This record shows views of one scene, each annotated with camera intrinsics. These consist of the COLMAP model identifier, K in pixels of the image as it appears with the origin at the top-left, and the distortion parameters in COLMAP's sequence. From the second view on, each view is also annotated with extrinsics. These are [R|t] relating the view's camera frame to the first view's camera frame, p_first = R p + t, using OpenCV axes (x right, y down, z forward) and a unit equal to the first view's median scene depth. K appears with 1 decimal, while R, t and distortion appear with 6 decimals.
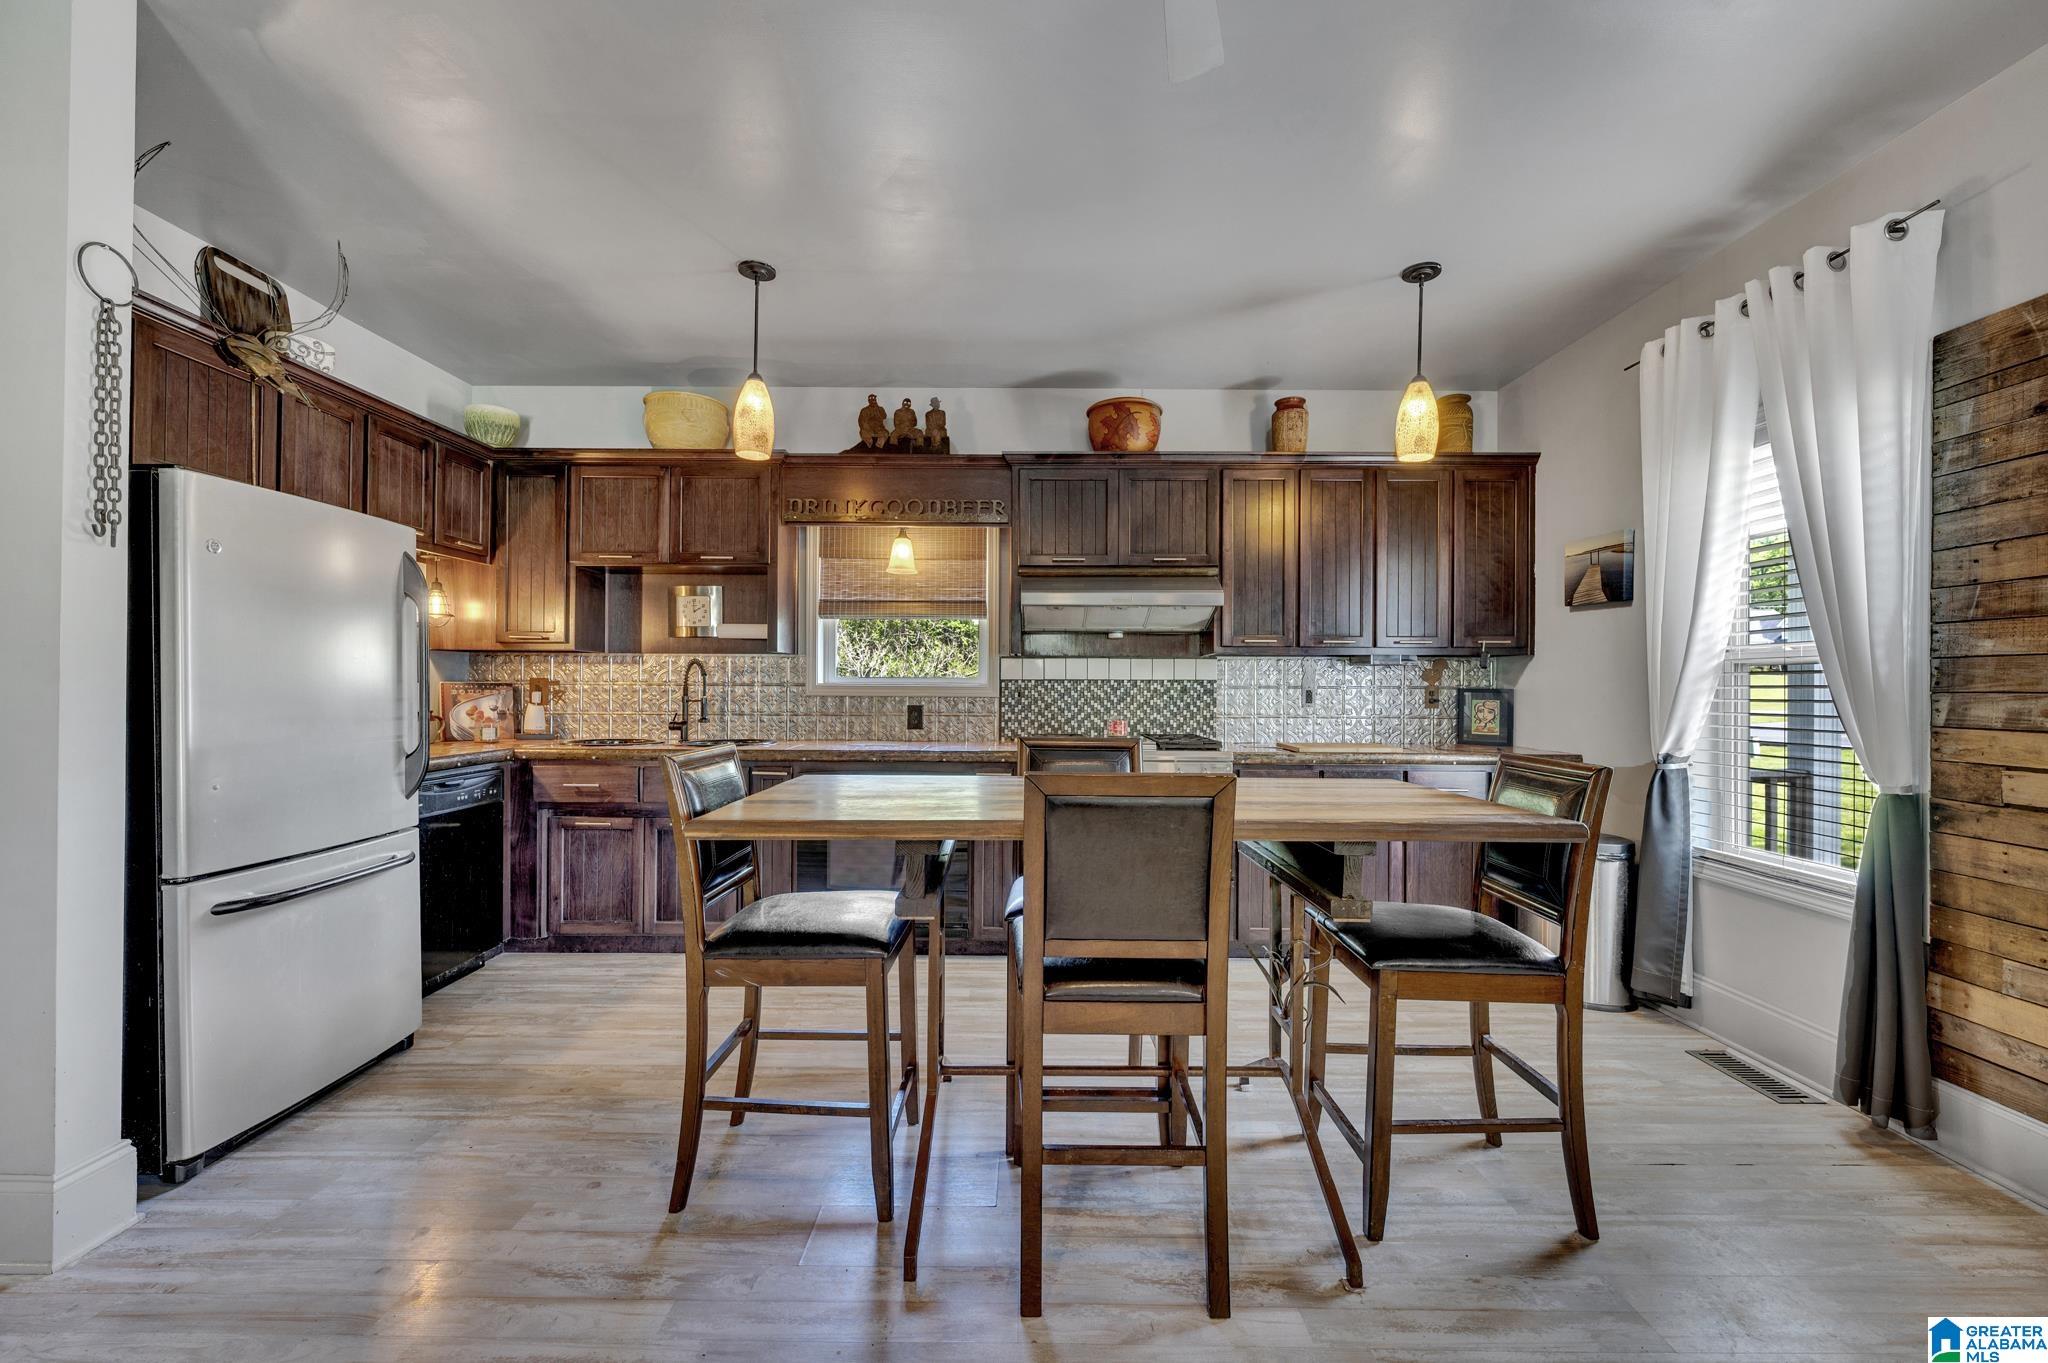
lens RADIAL K [[809.4, 0, 1024.0], [0, 809.4, 681.5], [0, 0, 1]] dist [-0.000382, -0.000294]
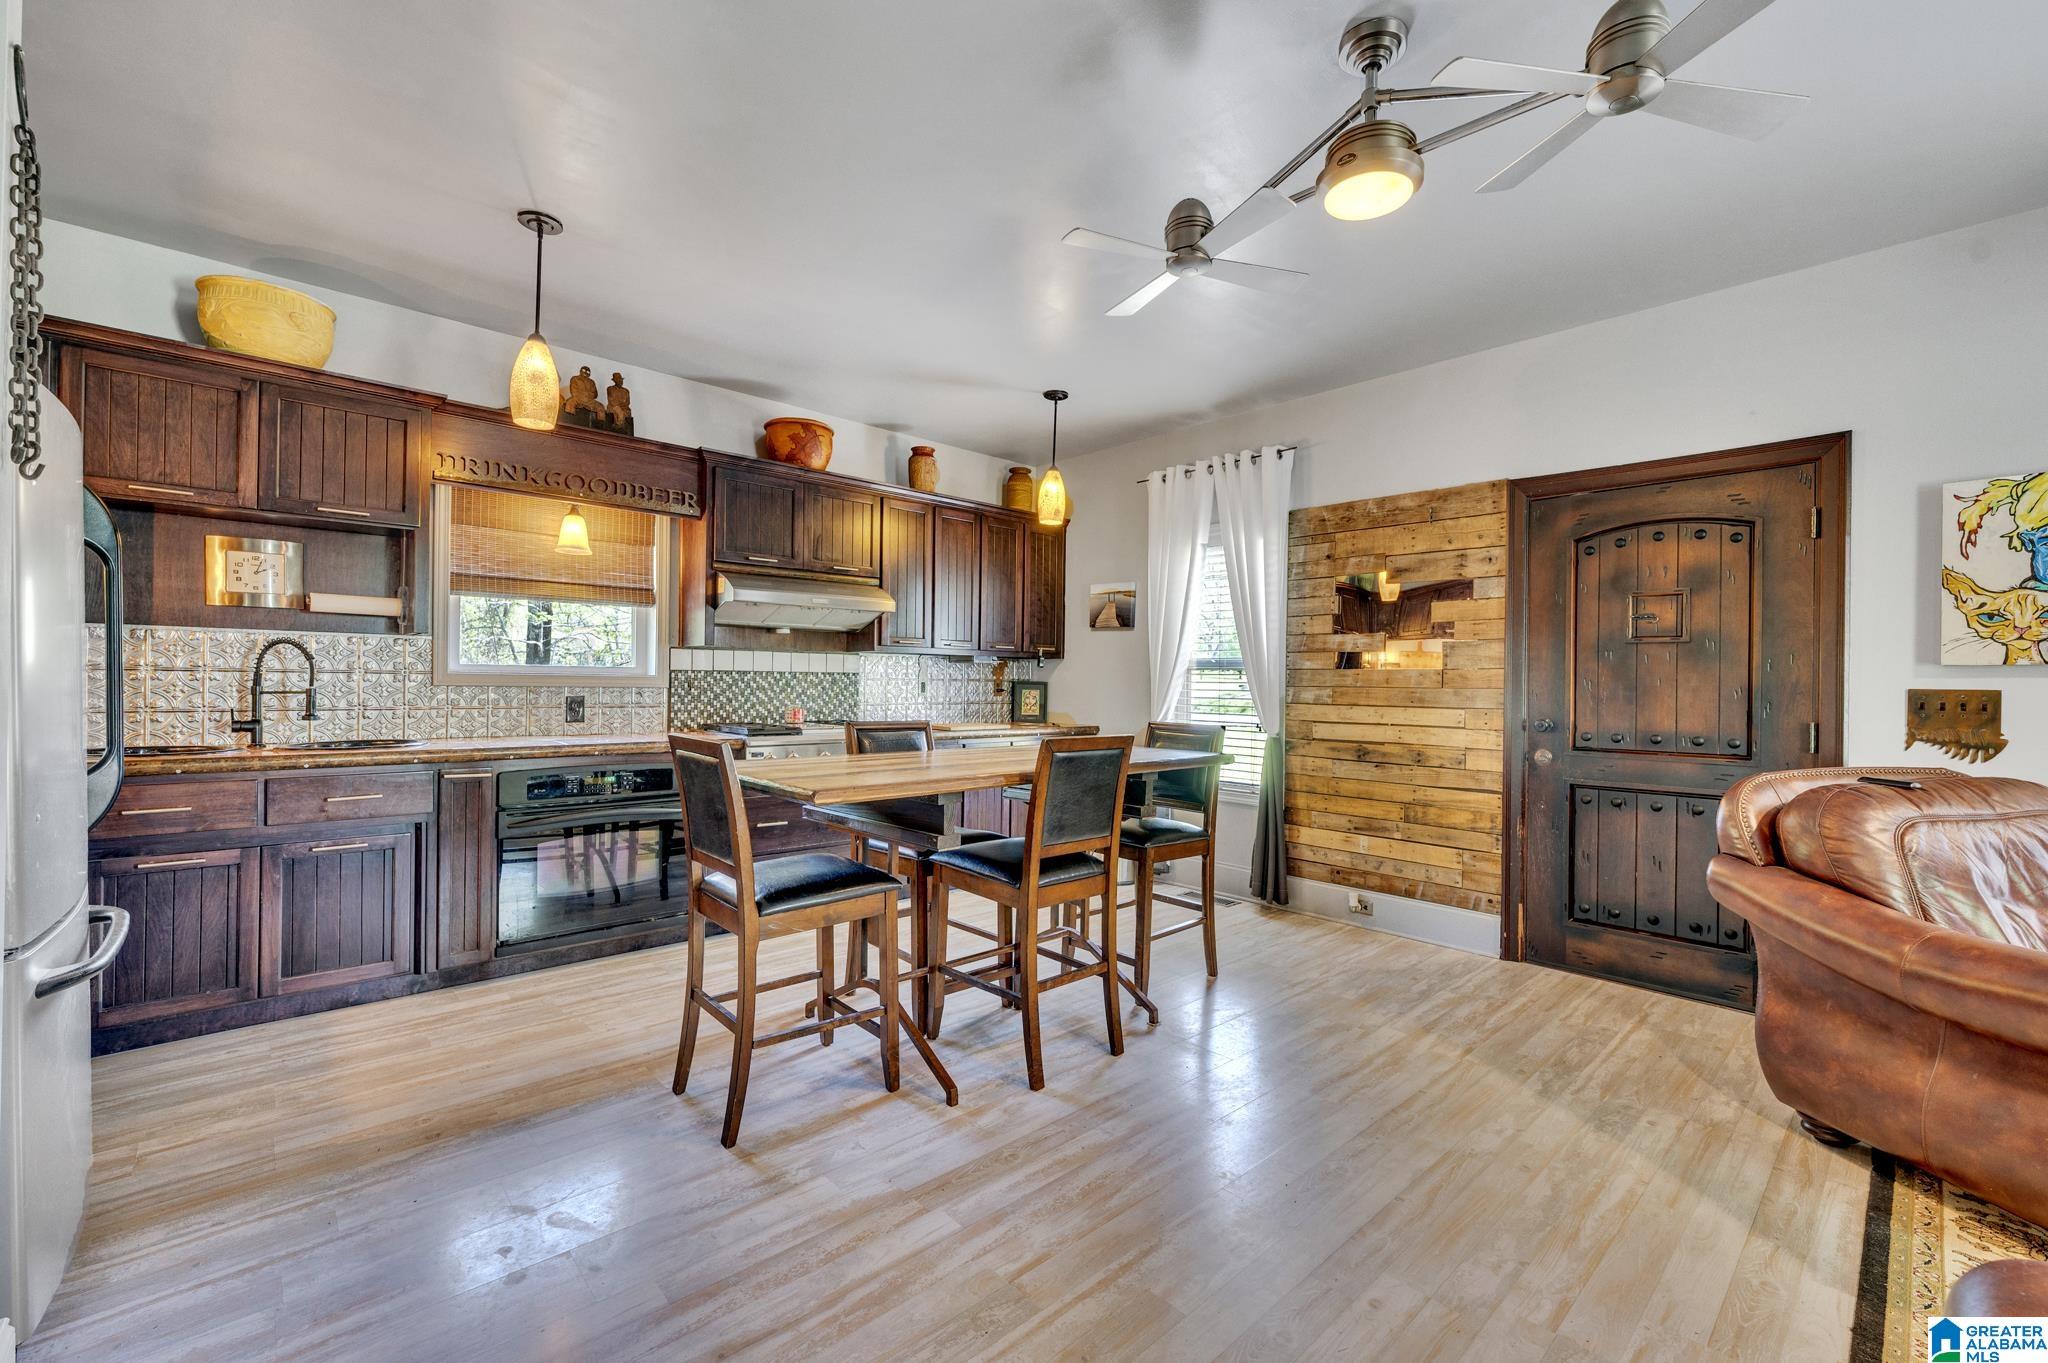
lens RADIAL K [[844.1, 0, 1024.0], [0, 844.1, 681.5], [0, 0, 1]] dist [0.000535, -0.000060]
pose [[0.734562, 0.005024, 0.678523, -0.436457], [-0.014917, 0.999850, 0.008747, -0.003965], [-0.678378, -0.016547, 0.734527, -0.060600]]
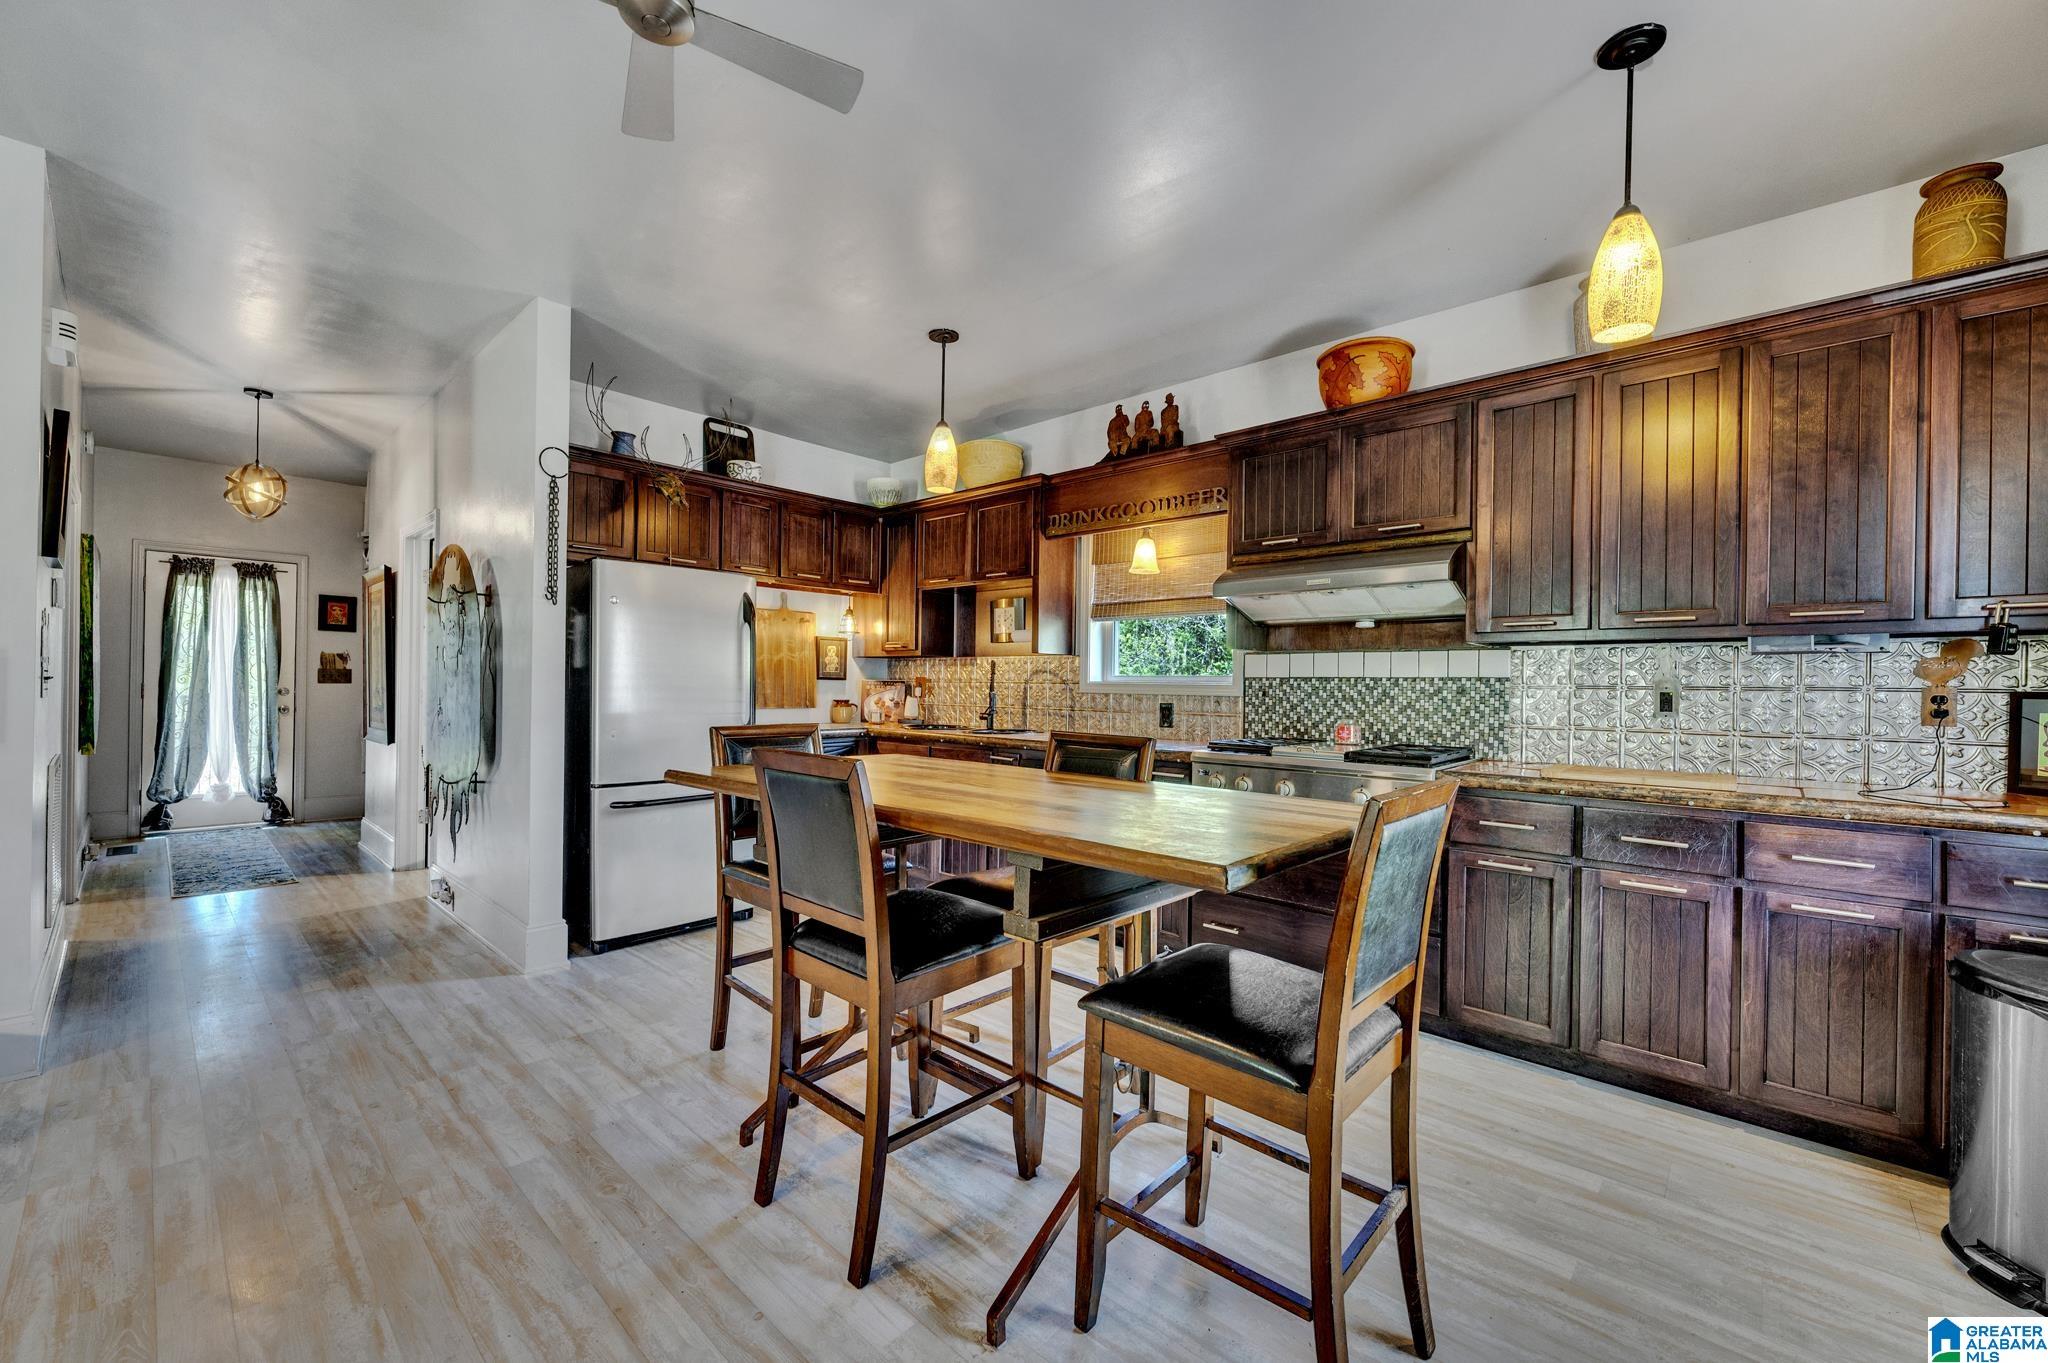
lens RADIAL K [[809.4, 0, 1024.0], [0, 809.4, 681.5], [0, 0, 1]] dist [-0.000382, -0.000294]
pose [[0.740321, 0.001615, -0.672251, 0.431557], [-0.004290, 0.999988, -0.002322, 0.005721], [0.672239, 0.004603, 0.740320, 0.147671]]
